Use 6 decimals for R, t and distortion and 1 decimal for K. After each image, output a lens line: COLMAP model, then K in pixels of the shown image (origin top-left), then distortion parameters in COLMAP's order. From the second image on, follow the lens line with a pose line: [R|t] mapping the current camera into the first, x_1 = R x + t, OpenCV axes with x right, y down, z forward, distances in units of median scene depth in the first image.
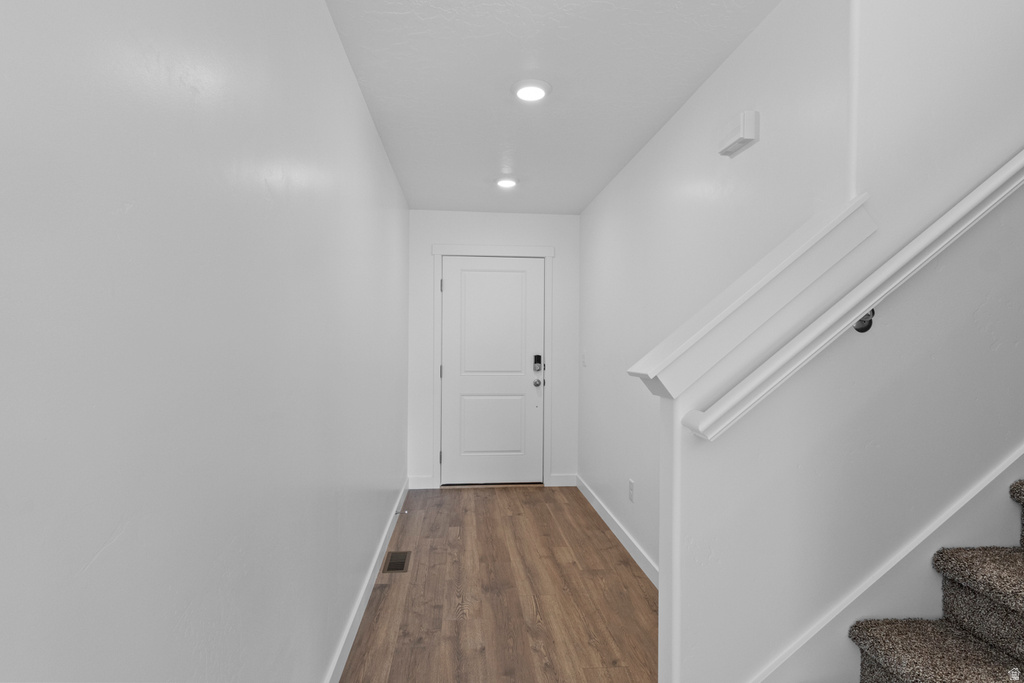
lens RADIAL K [[519.9, 0, 510.8], [0, 519.9, 339.3], [0, 0, 1]] dist [0.012942, -0.005192]
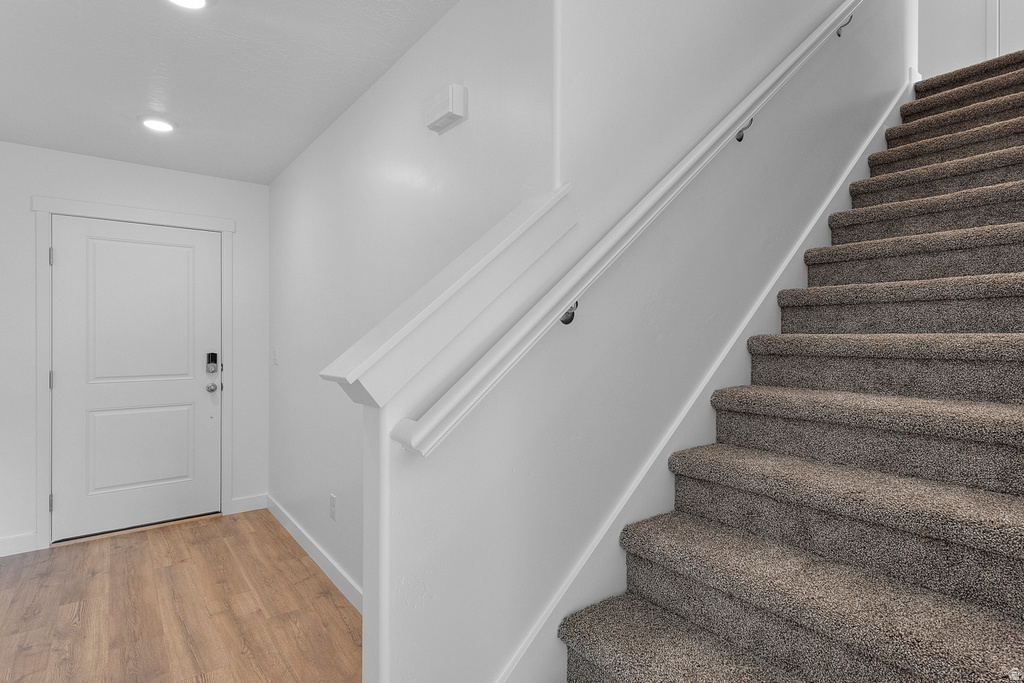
lens RADIAL K [[519.9, 0, 513.1], [0, 519.9, 340.8], [0, 0, 1]] dist [0.012942, -0.005192]
pose [[0.850511, -0.010876, 0.525845, 0.039362], [0.003043, 0.999871, 0.015758, 0.001018], [-0.525949, -0.011802, 0.850434, 0.125948]]
